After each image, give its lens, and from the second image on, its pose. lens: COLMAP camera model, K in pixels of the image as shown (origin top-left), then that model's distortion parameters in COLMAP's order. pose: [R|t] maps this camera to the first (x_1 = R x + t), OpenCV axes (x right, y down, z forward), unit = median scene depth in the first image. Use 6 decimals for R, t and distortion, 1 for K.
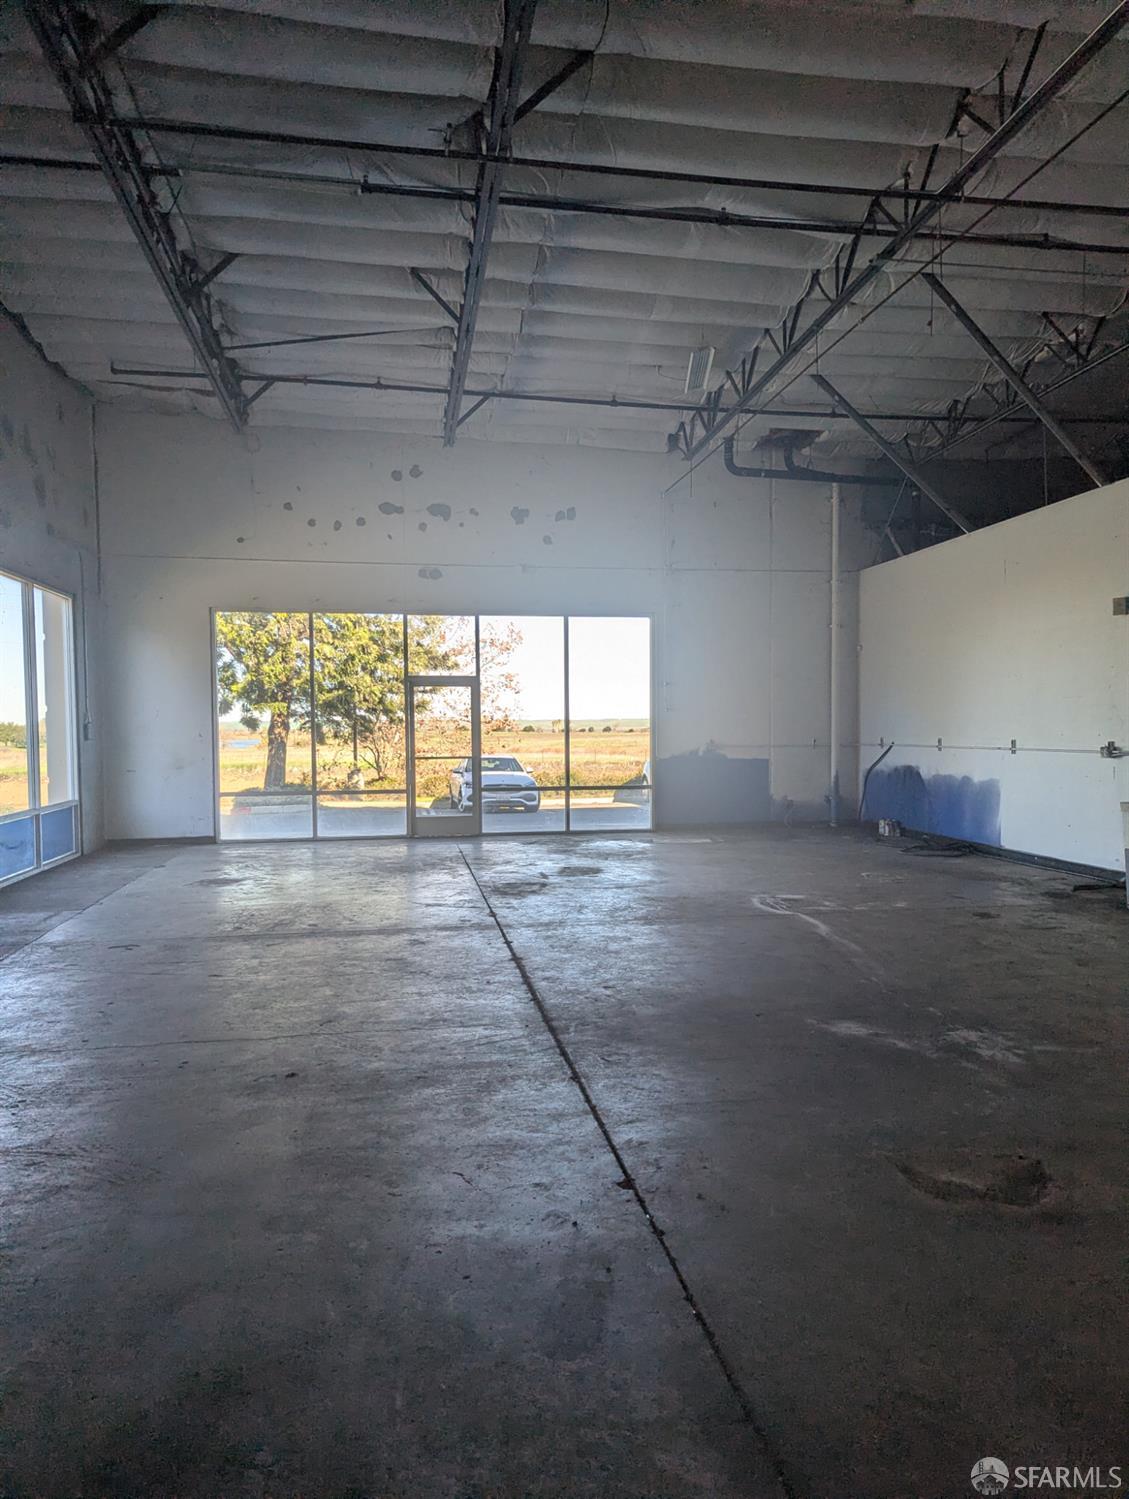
lens RADIAL K [[1053.3, 0, 569.0], [0, 1053.3, 765.2], [0, 0, 1]] dist [0.060364, -0.046037]
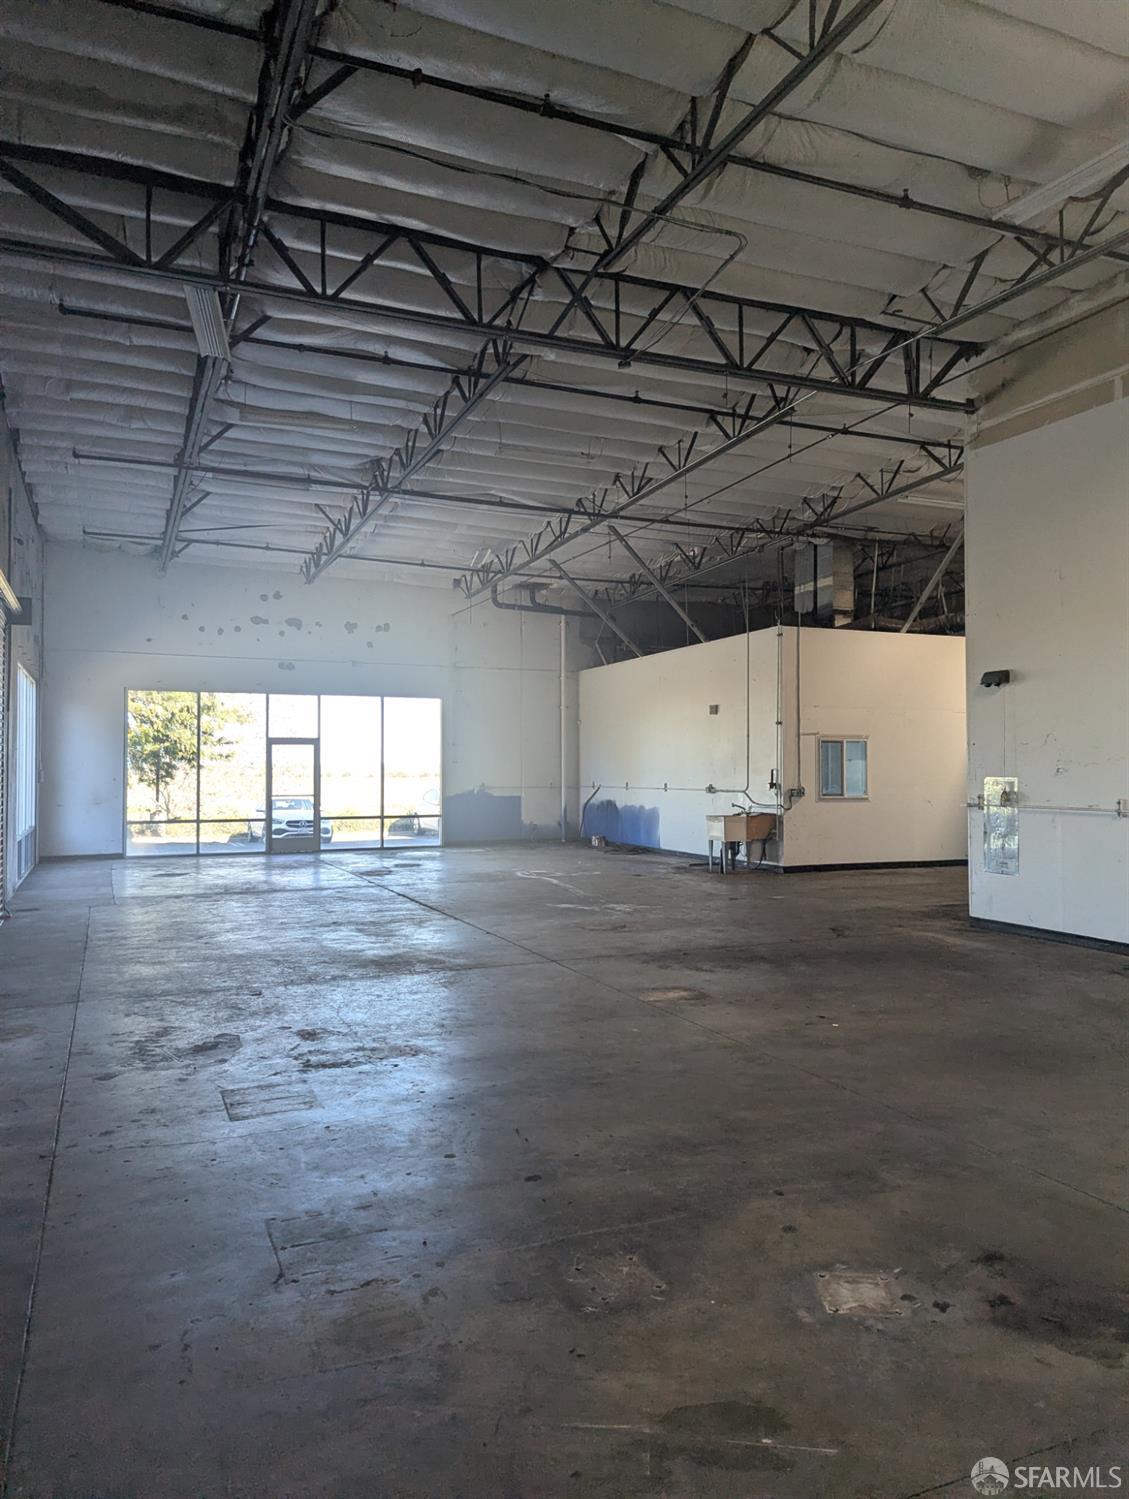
lens RADIAL K [[1053.3, 0, 569.0], [0, 1053.3, 765.2], [0, 0, 1]] dist [0.060364, -0.046037]
pose [[0.969920, 0.005677, 0.243358, -0.135498], [0.004794, 0.999089, -0.042414, 0.017468], [-0.243377, 0.042305, 0.969009, -0.581153]]
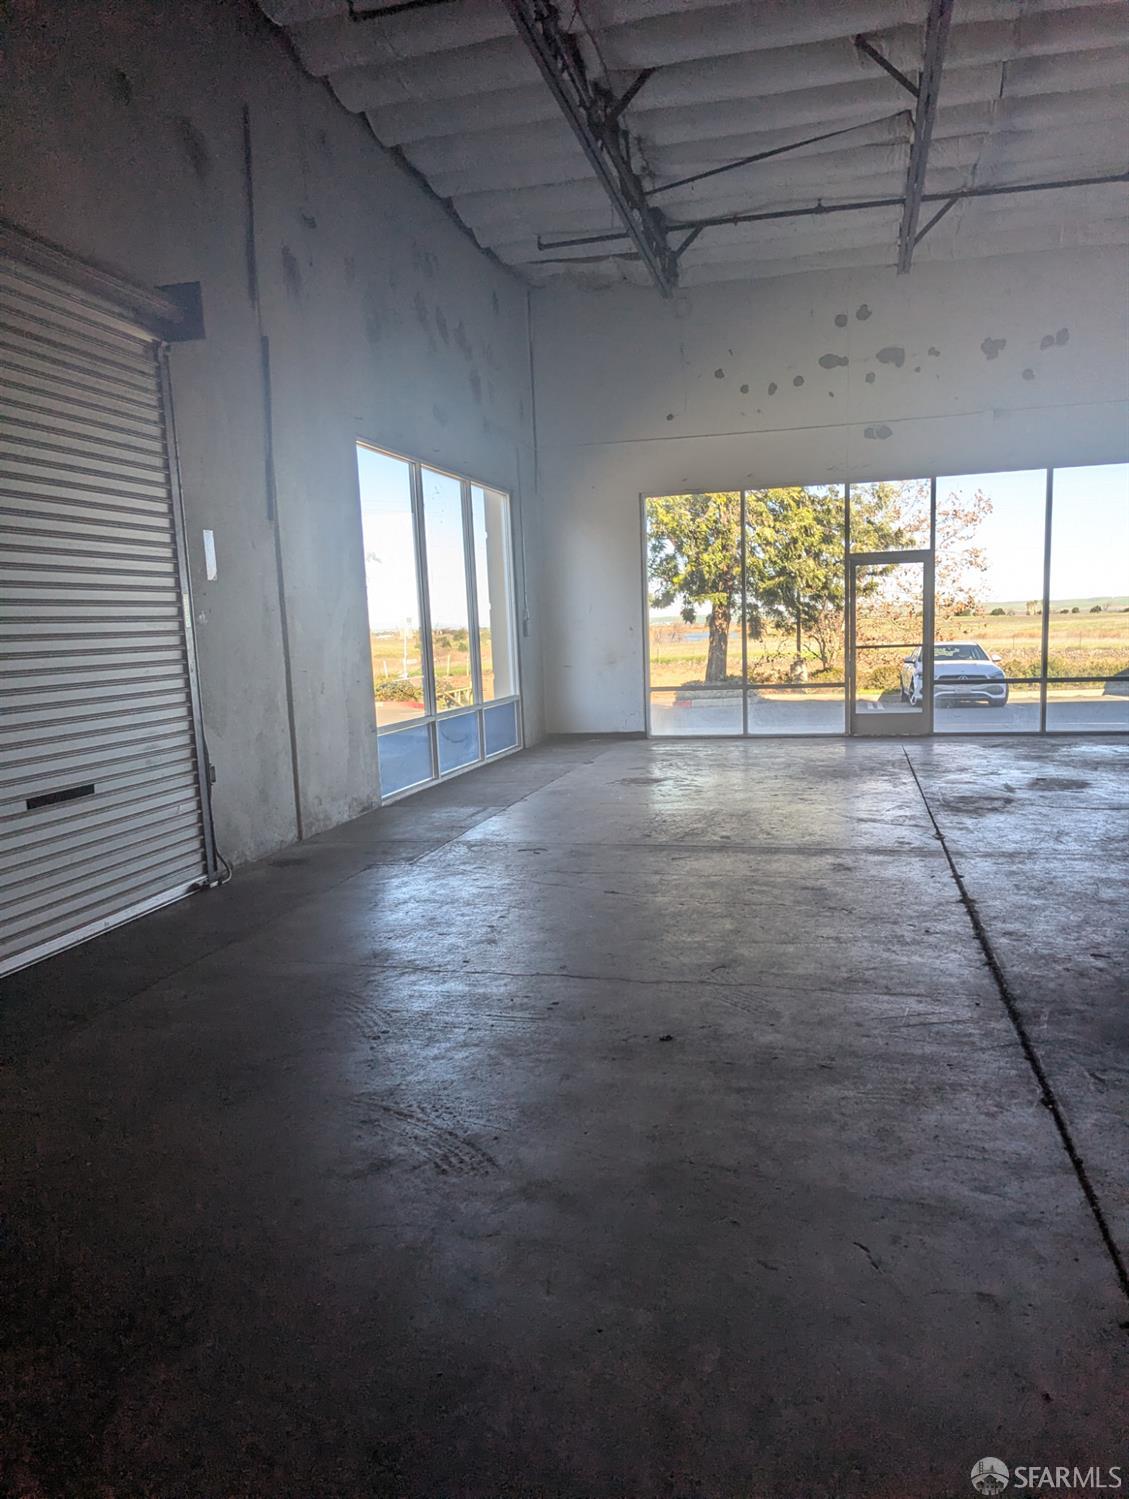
lens RADIAL K [[1053.3, 0, 569.0], [0, 1053.3, 765.2], [0, 0, 1]] dist [0.060364, -0.046037]
pose [[0.913346, 0.027254, -0.406272, -0.001121], [0.014727, 0.994894, 0.099847, -0.000812], [0.406919, -0.097178, 0.908280, 0.096017]]
